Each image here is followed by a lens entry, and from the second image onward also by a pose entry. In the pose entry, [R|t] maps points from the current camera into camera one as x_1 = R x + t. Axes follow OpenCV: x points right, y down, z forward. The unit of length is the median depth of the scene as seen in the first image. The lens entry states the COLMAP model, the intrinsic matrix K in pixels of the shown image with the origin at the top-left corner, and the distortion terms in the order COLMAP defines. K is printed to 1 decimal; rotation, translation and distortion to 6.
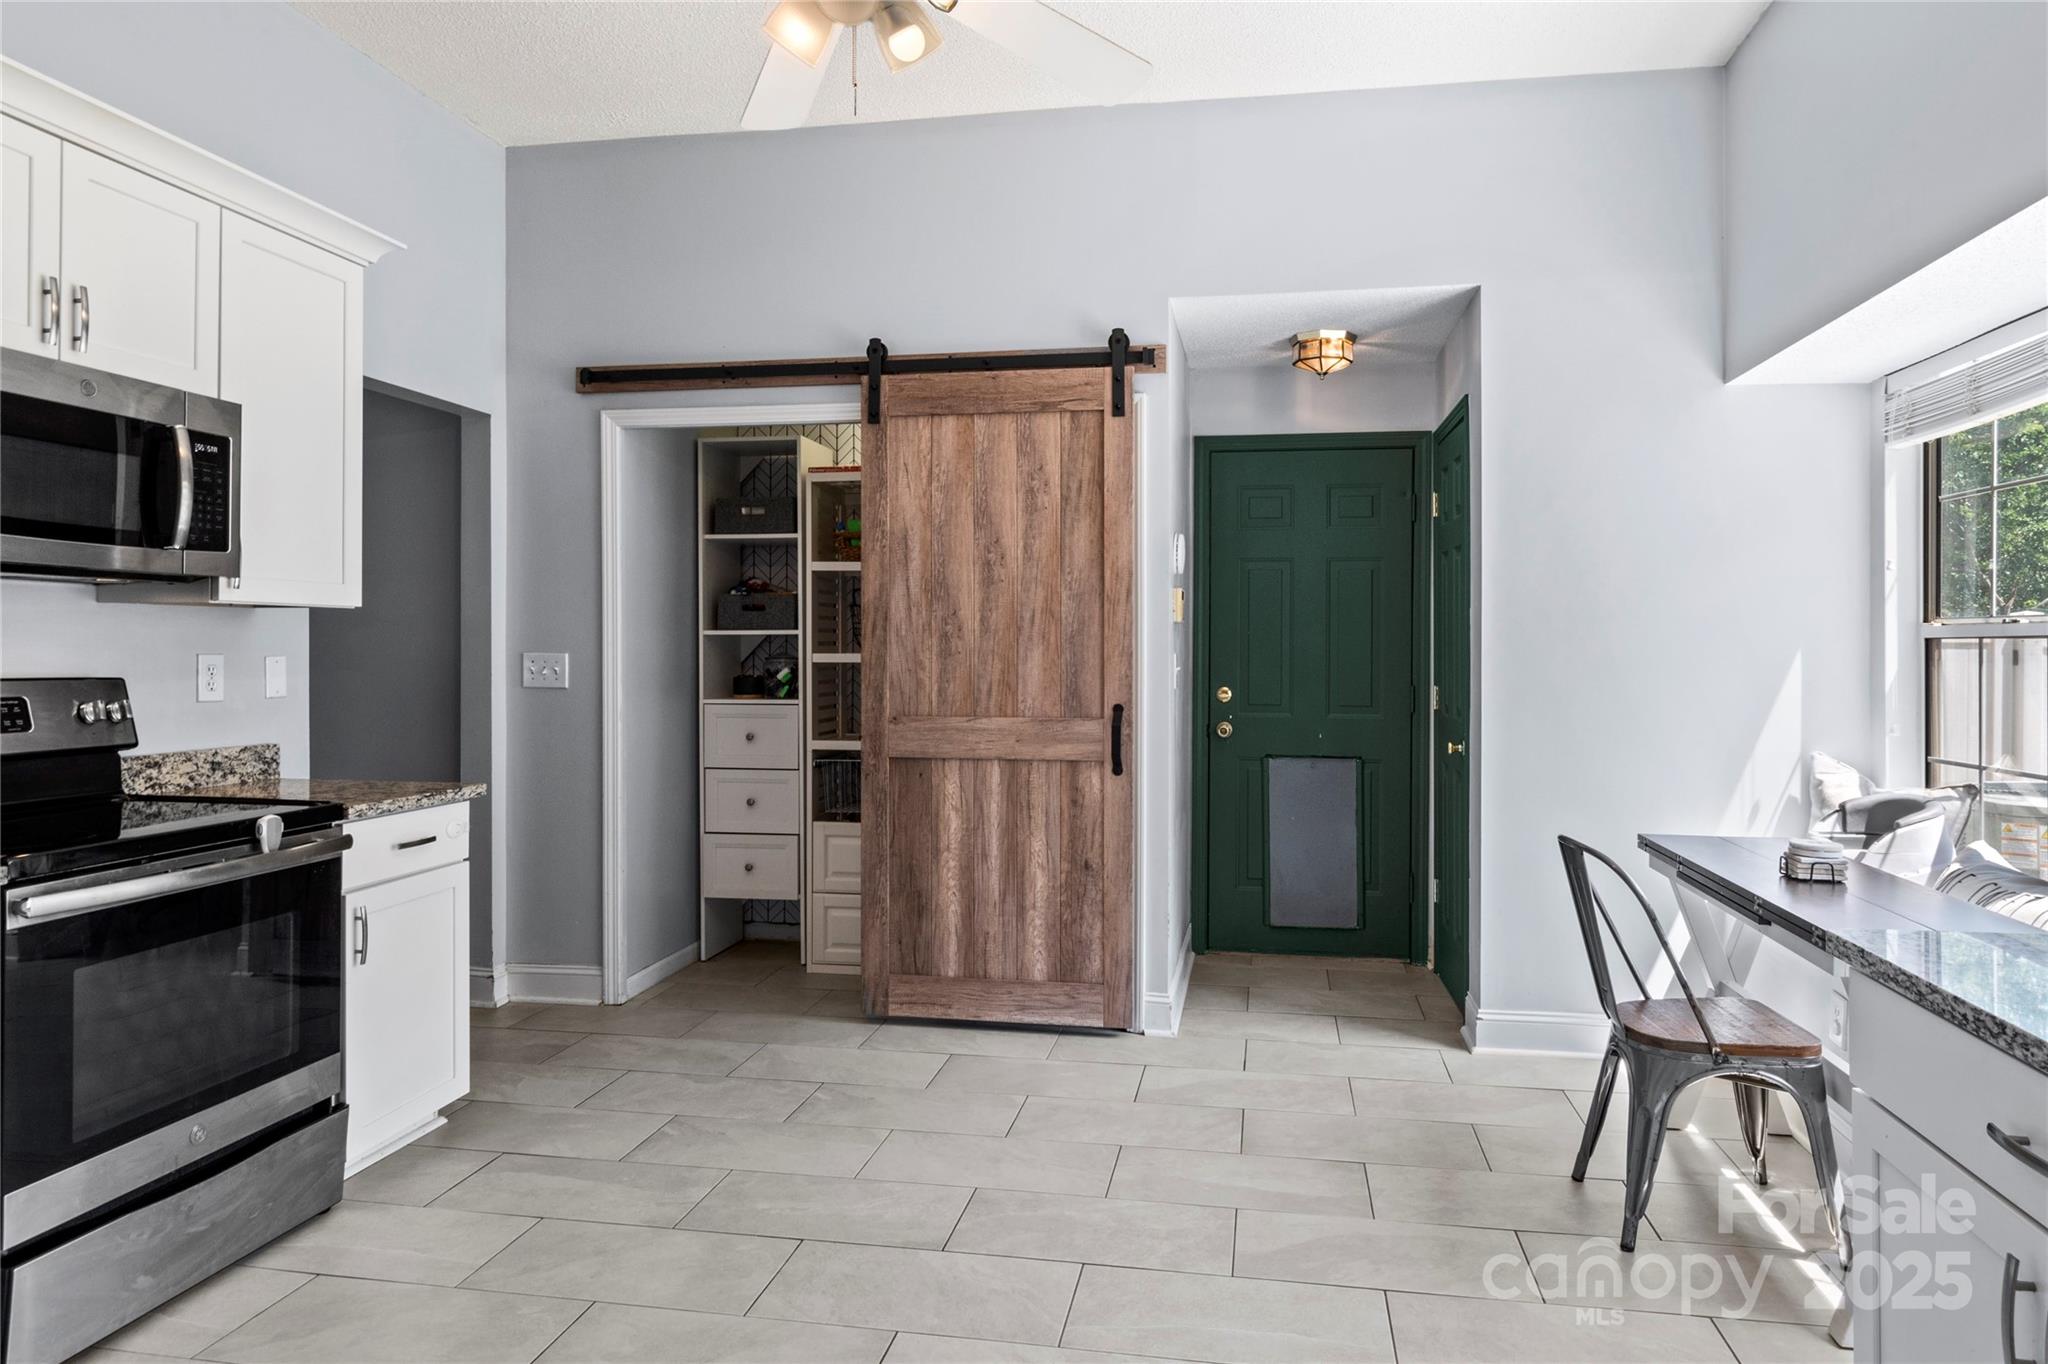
lens RADIAL K [[1242.0, 0, 1043.2], [0, 1242.0, 643.6], [0, 0, 1]] dist [-0.000755, -0.000193]
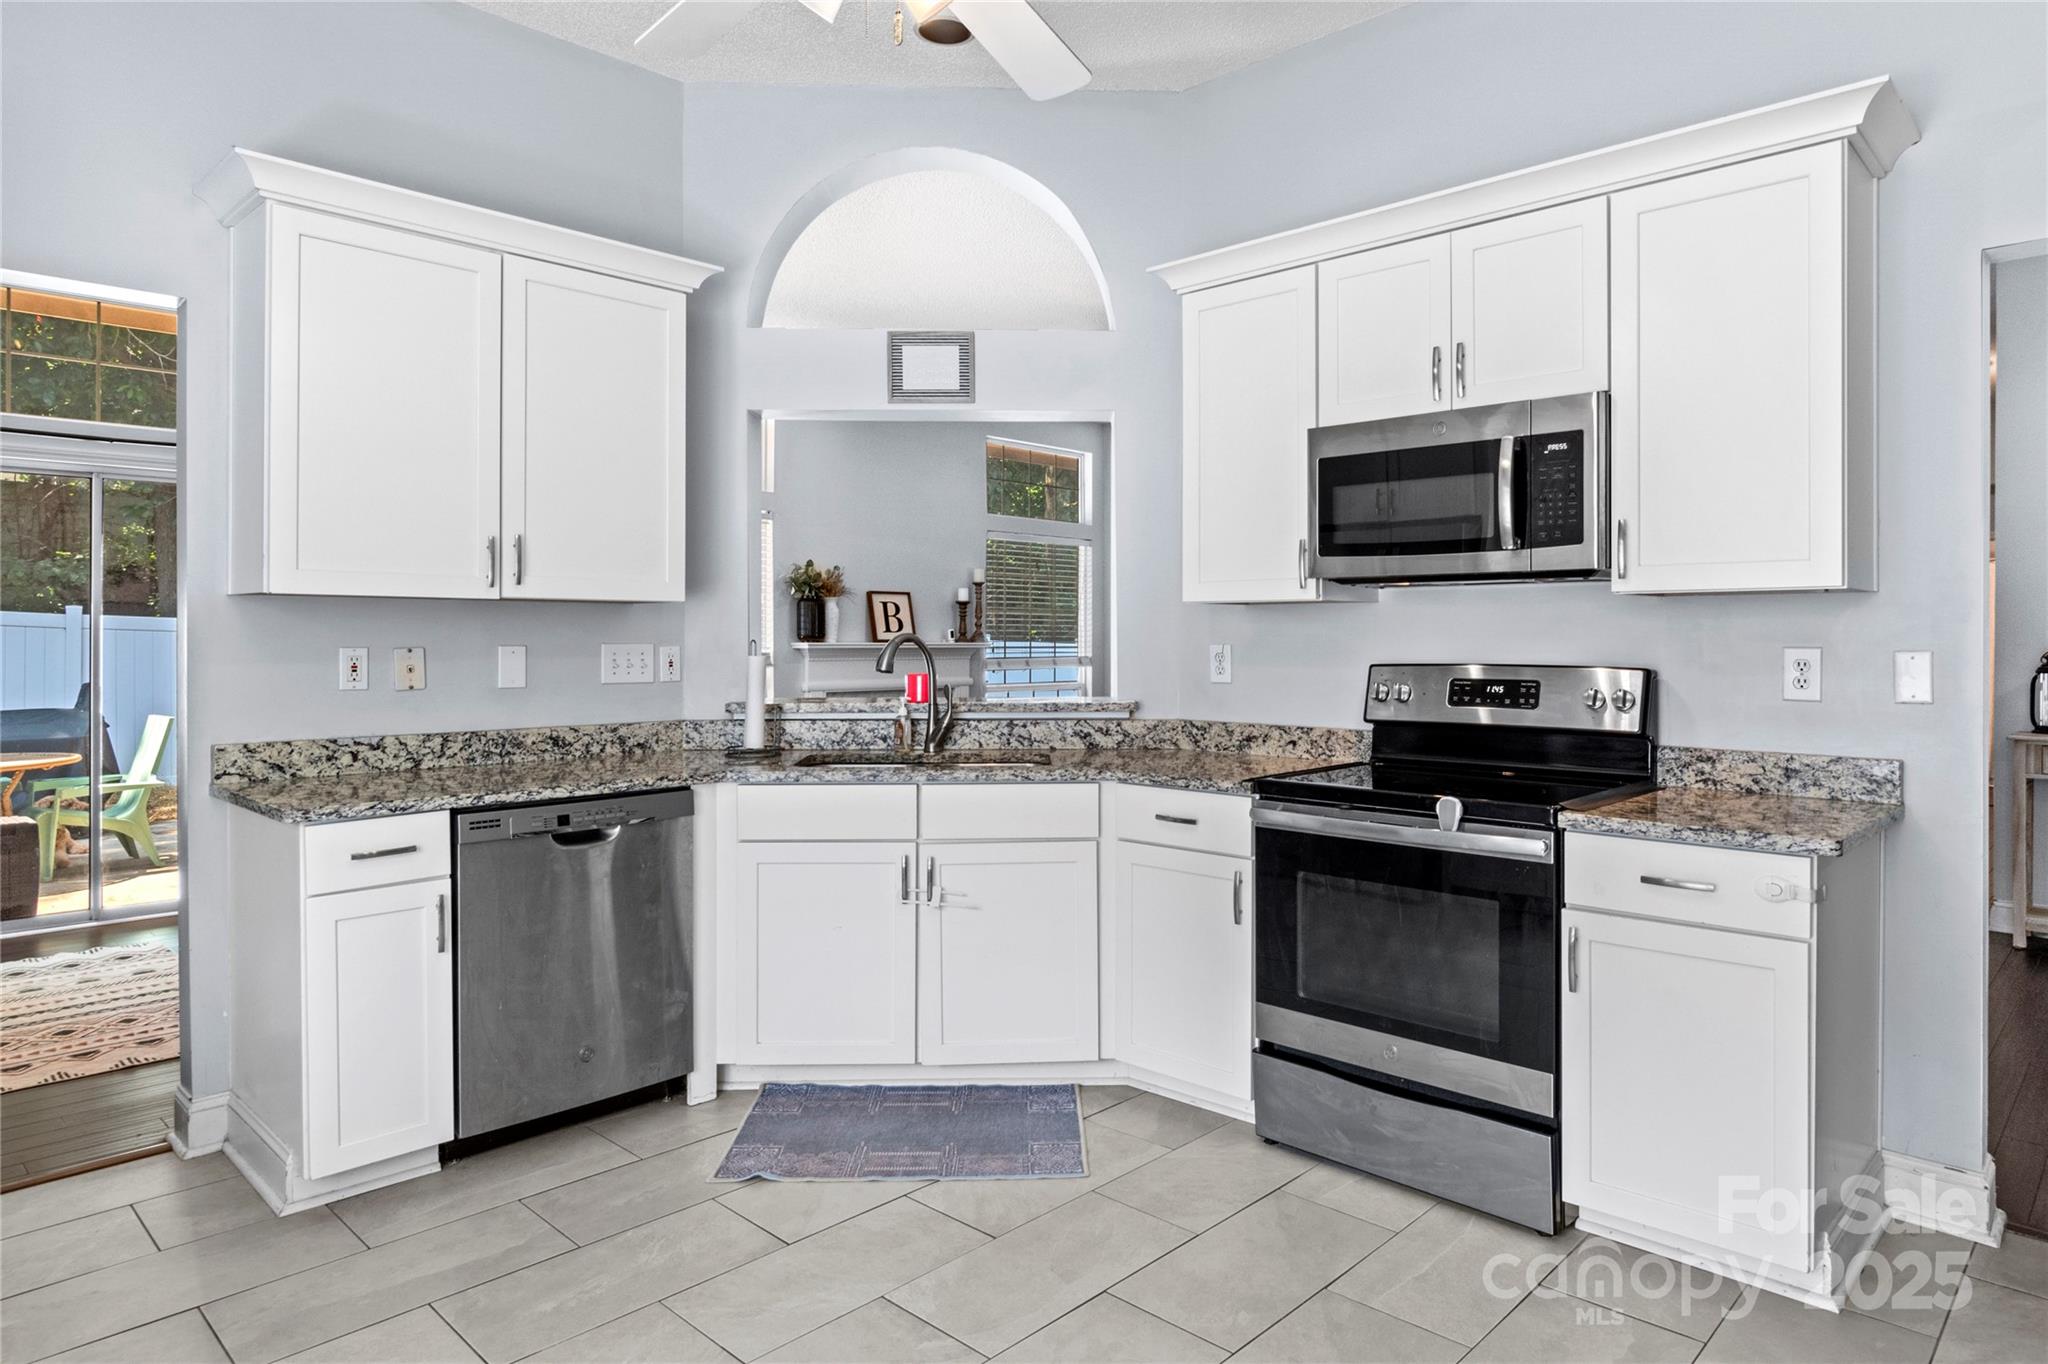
lens RADIAL K [[1242.0, 0, 1105.0], [0, 1242.0, 646.5], [0, 0, 1]] dist [-0.000755, -0.000193]
pose [[-0.531373, 0.004164, -0.847128, 0.396282], [0.002552, 0.999991, 0.003315, 0.004419], [0.847134, -0.000400, -0.531379, 1.206400]]
